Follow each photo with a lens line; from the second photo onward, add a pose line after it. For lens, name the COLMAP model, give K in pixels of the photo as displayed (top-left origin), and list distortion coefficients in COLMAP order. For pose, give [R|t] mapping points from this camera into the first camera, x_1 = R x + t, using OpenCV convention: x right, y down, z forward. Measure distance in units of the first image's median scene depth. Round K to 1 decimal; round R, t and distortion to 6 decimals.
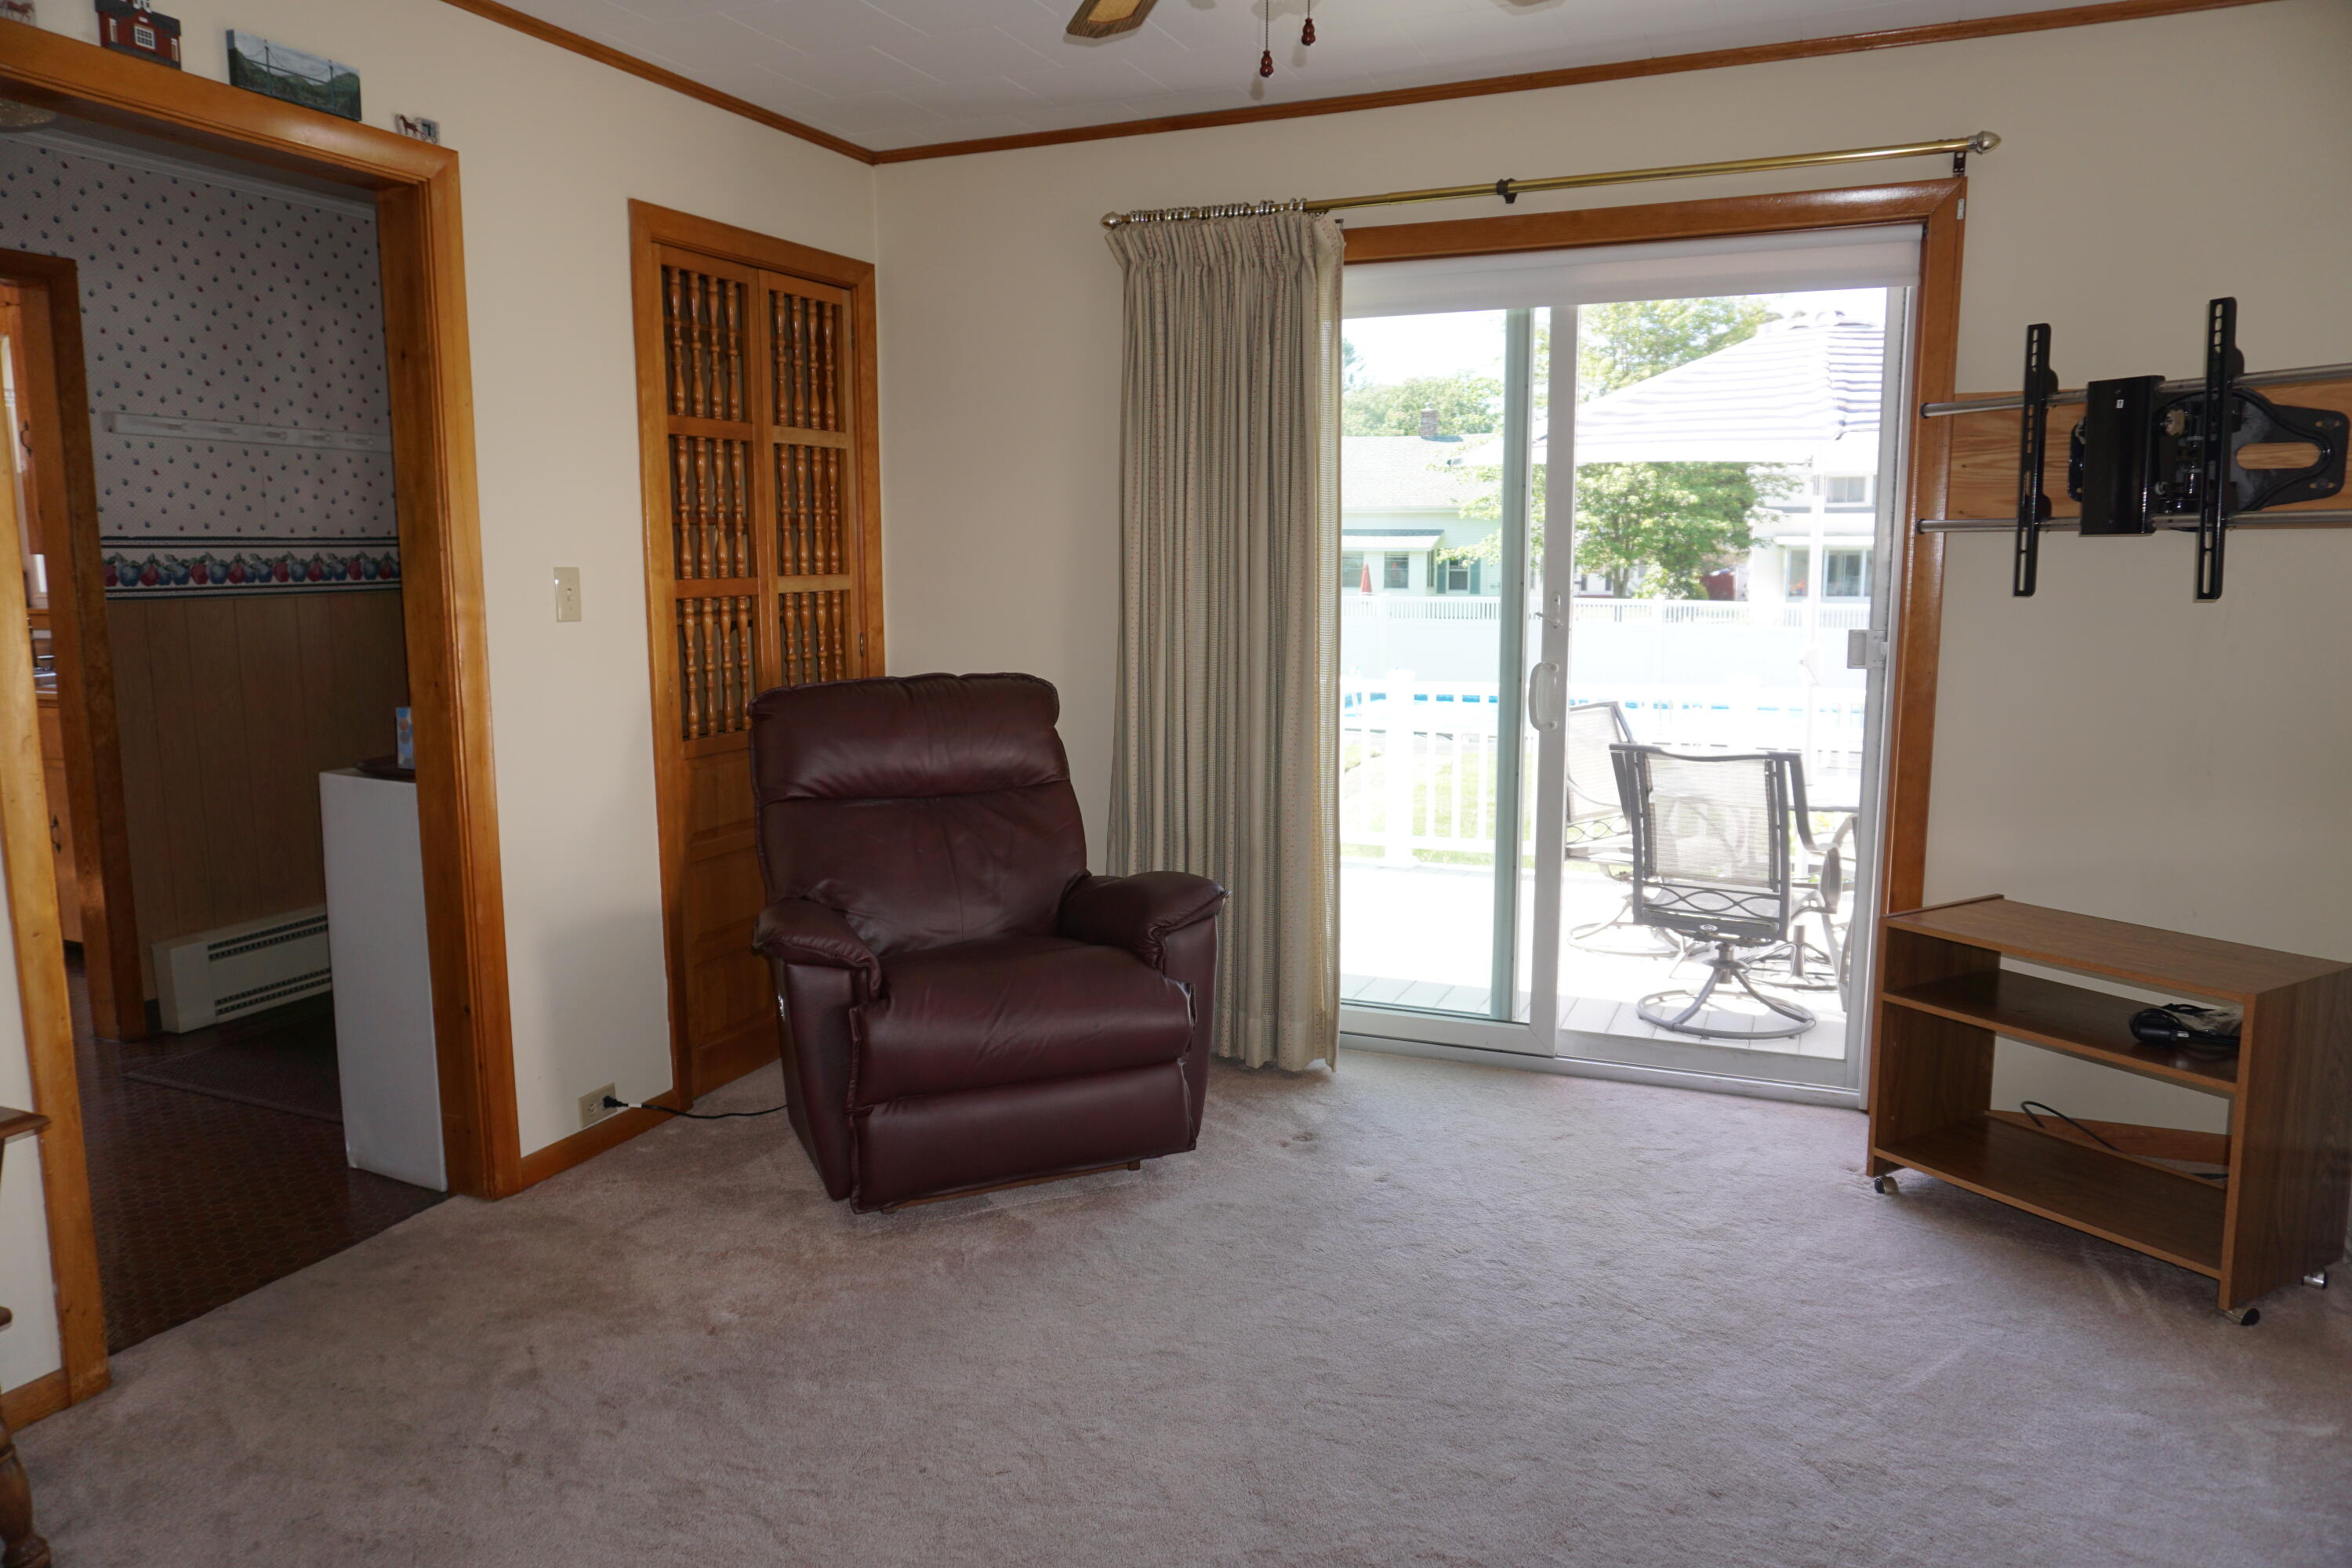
lens RADIAL K [[1573.6, 0, 1161.4], [0, 1573.6, 790.7], [0, 0, 1]] dist [-0.047798, 0.031041]
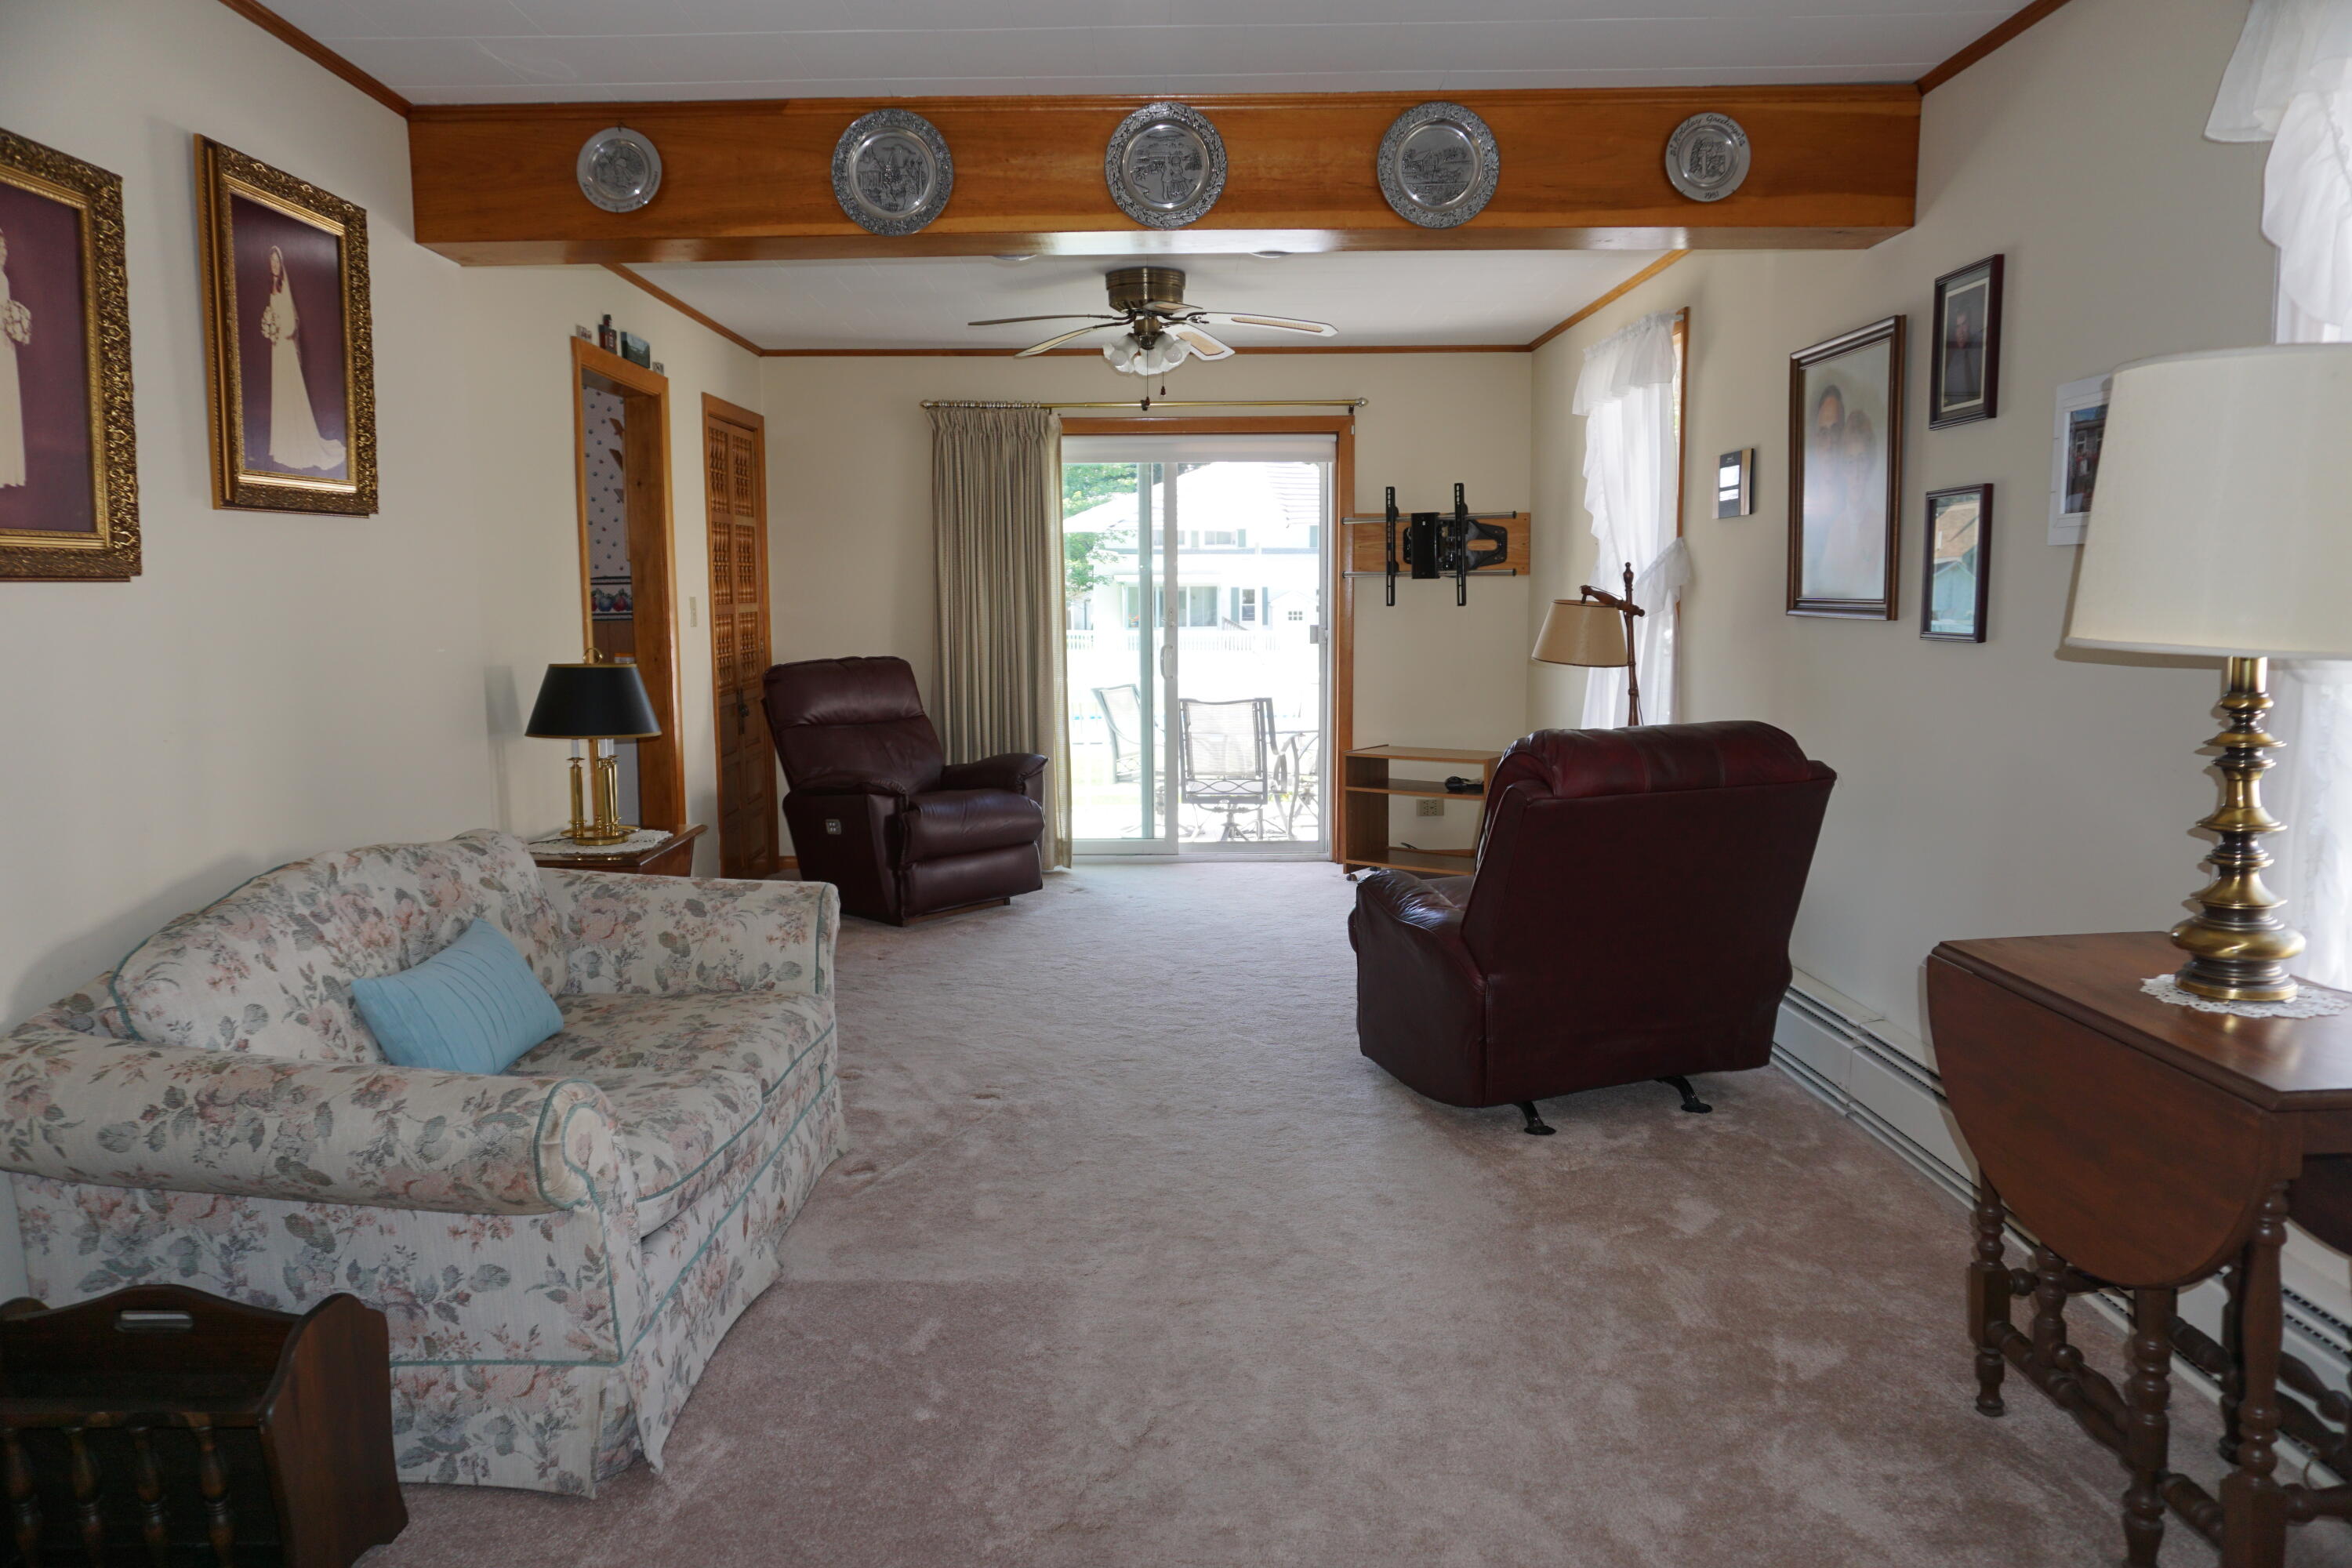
lens RADIAL K [[1573.6, 0, 1180.5], [0, 1573.6, 783.6], [0, 0, 1]] dist [-0.047798, 0.031041]
pose [[0.911224, -0.052330, 0.408573, -0.609883], [0.064052, 0.997833, -0.015049, 0.134332], [-0.406900, 0.039883, 0.912602, -0.862845]]
